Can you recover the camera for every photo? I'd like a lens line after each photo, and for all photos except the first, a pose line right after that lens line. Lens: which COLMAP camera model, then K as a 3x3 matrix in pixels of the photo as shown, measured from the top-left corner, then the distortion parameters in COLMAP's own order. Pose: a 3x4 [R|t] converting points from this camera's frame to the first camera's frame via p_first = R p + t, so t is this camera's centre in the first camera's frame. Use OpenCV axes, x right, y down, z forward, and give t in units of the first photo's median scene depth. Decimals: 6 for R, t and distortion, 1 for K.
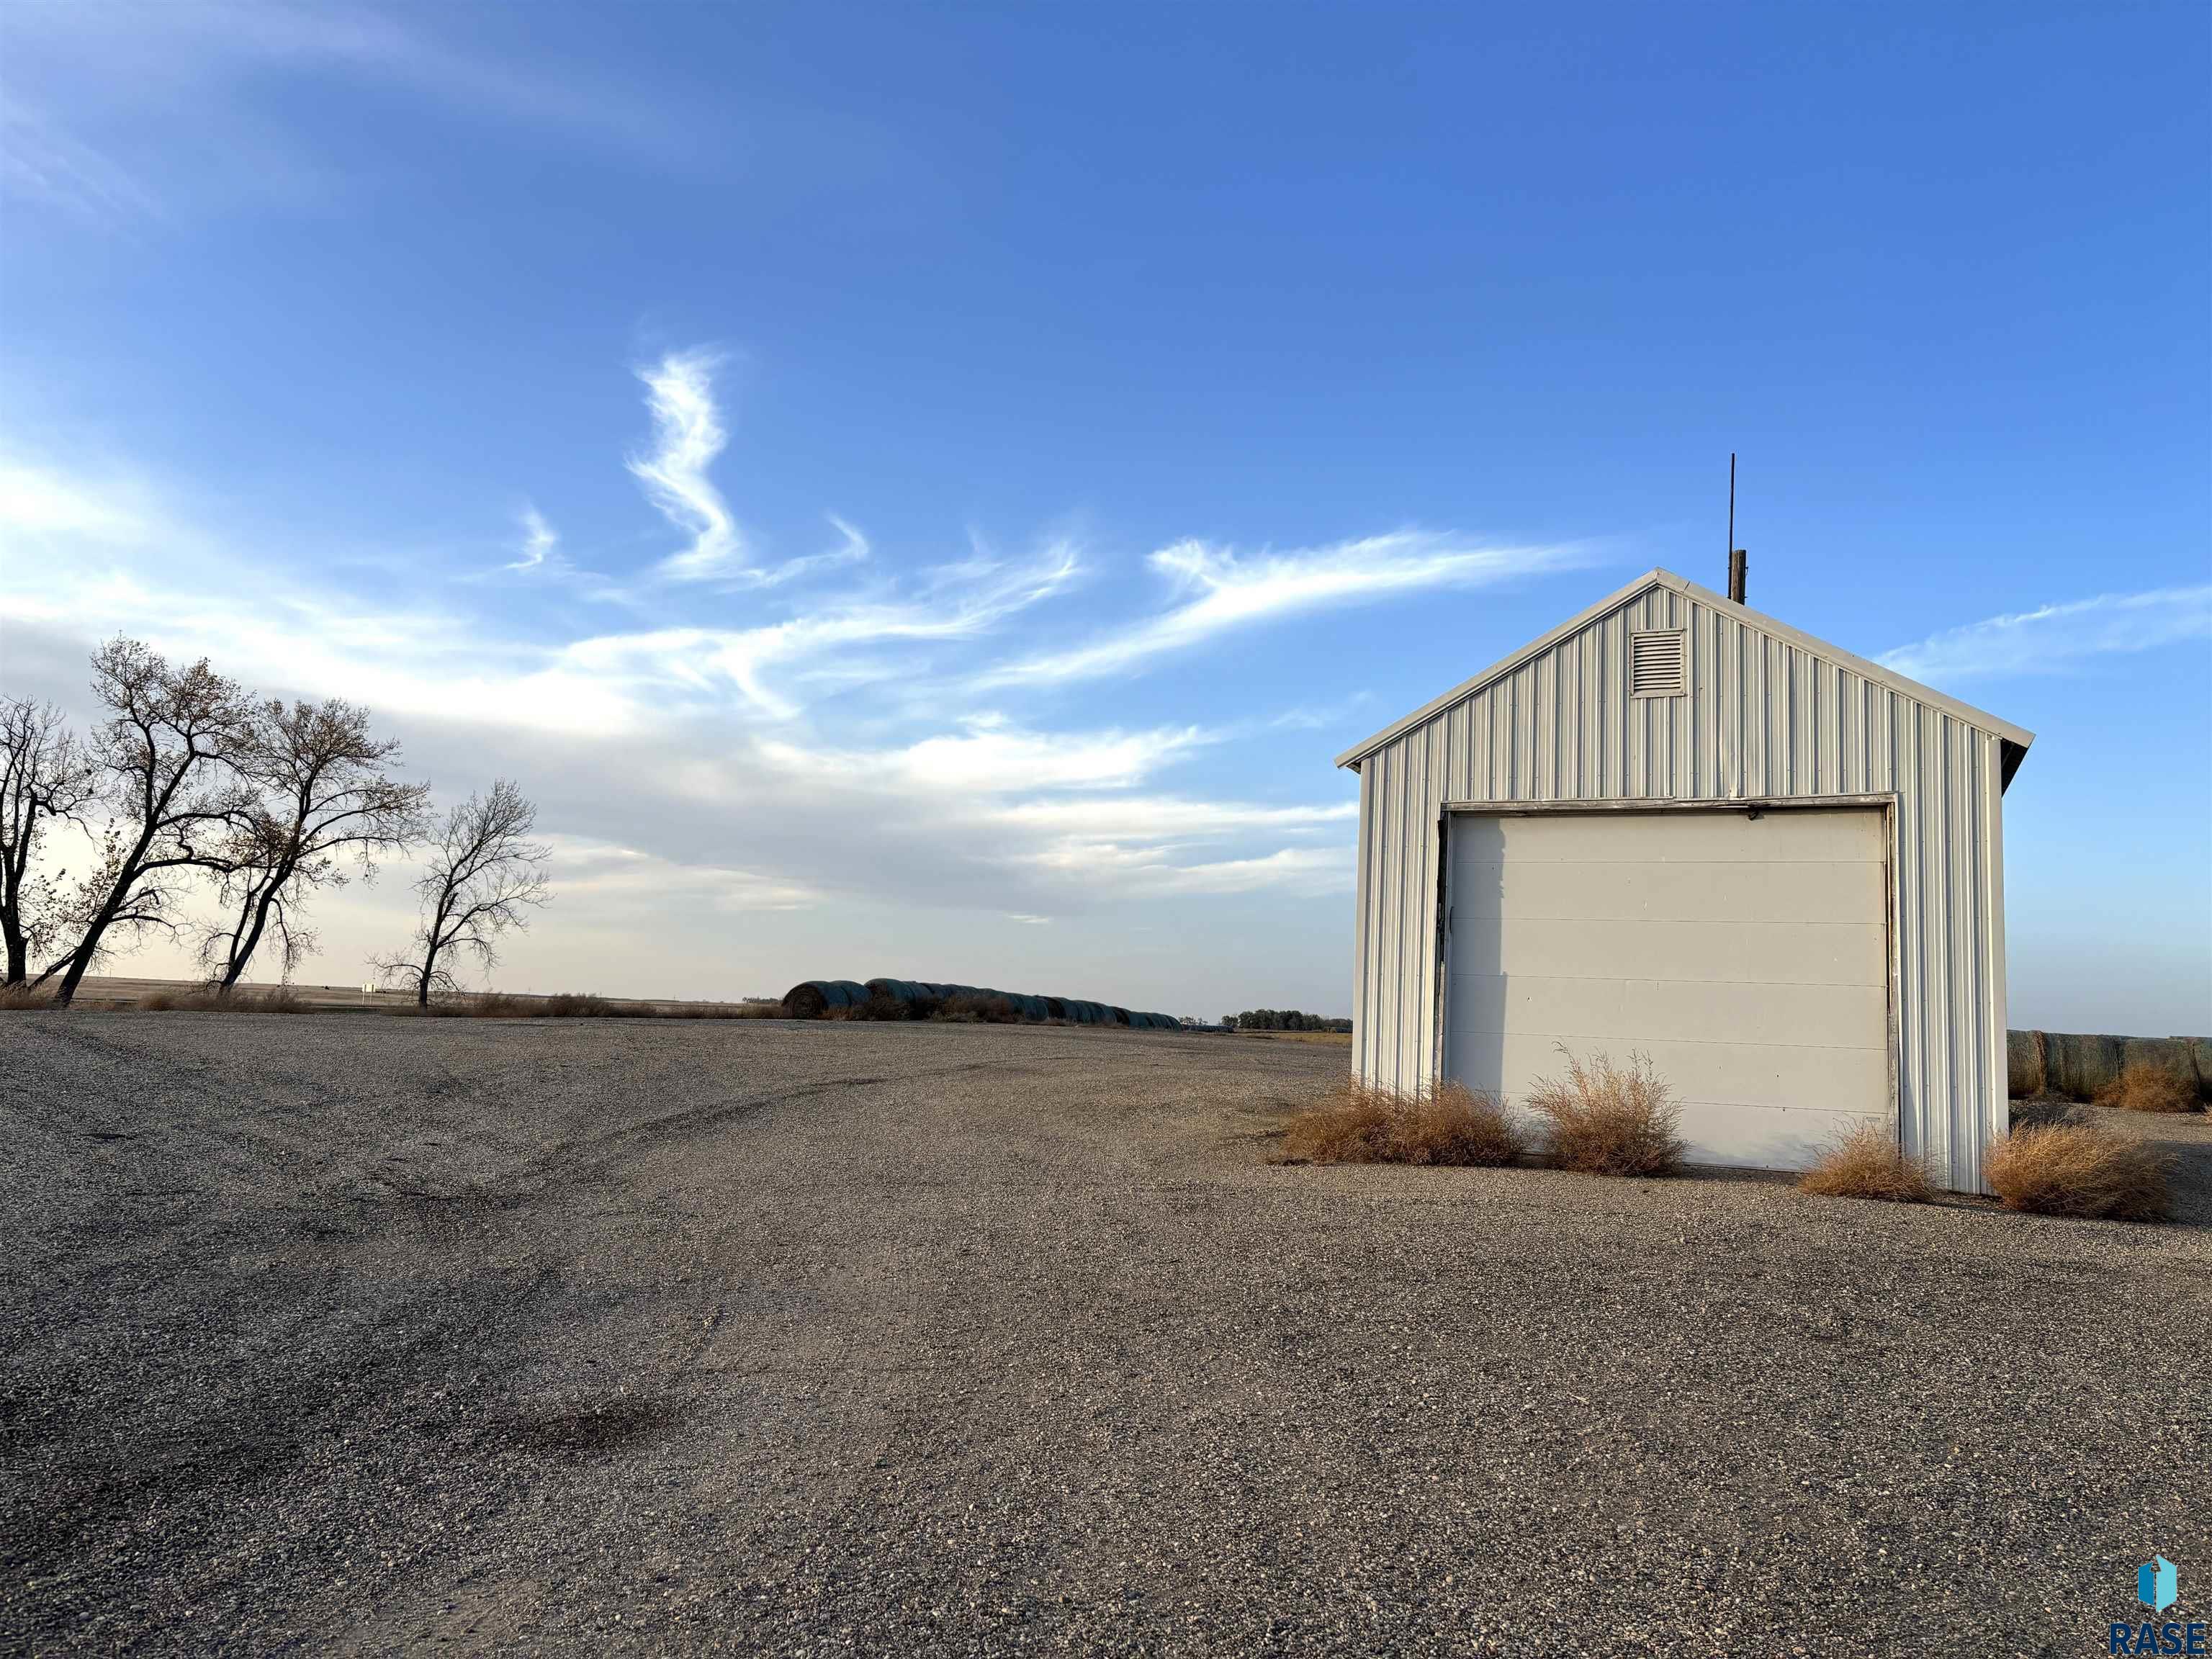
lens RADIAL K [[1682.0, 0, 1095.4], [0, 1682.0, 846.9], [0, 0, 1]] dist [0.070111, -0.098104]
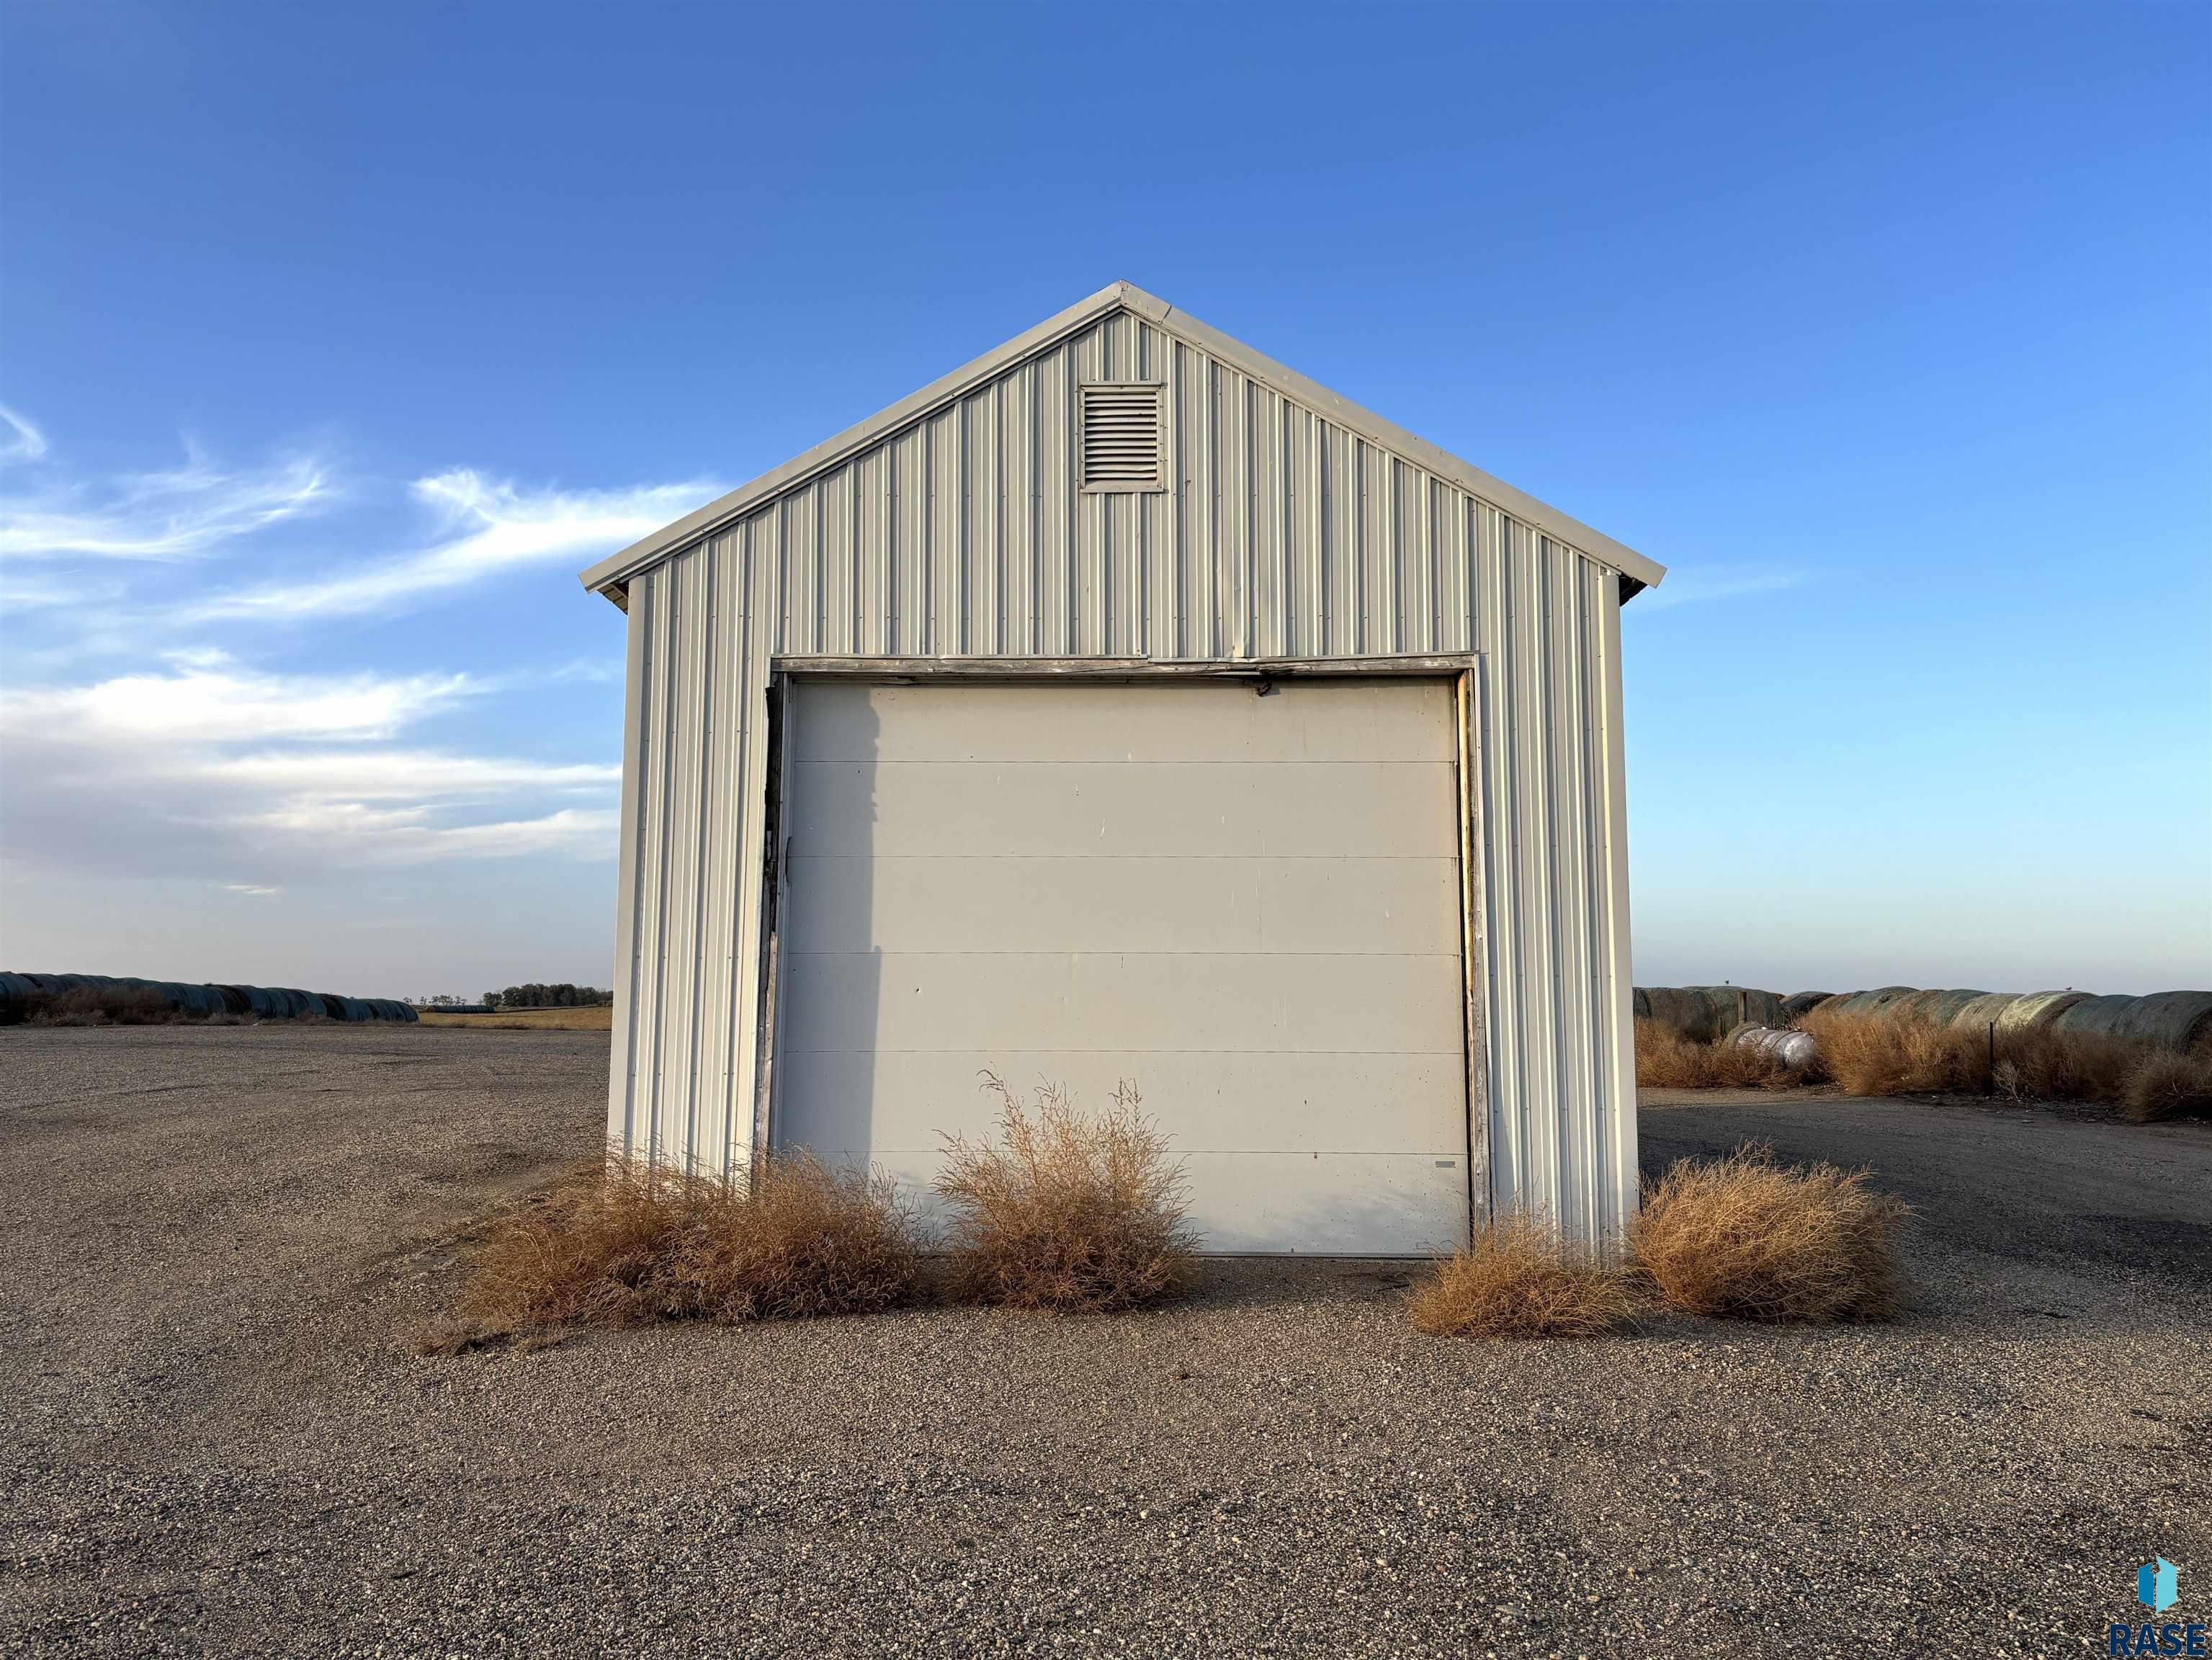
lens RADIAL K [[1682.2, 0, 1095.4], [0, 1682.2, 847.4], [0, 0, 1]] dist [0.070111, -0.098104]
pose [[0.917584, -0.002909, 0.397531, 0.076464], [-0.004604, 0.999828, 0.017944, 0.027590], [-0.397515, -0.018296, 0.917413, 0.421210]]
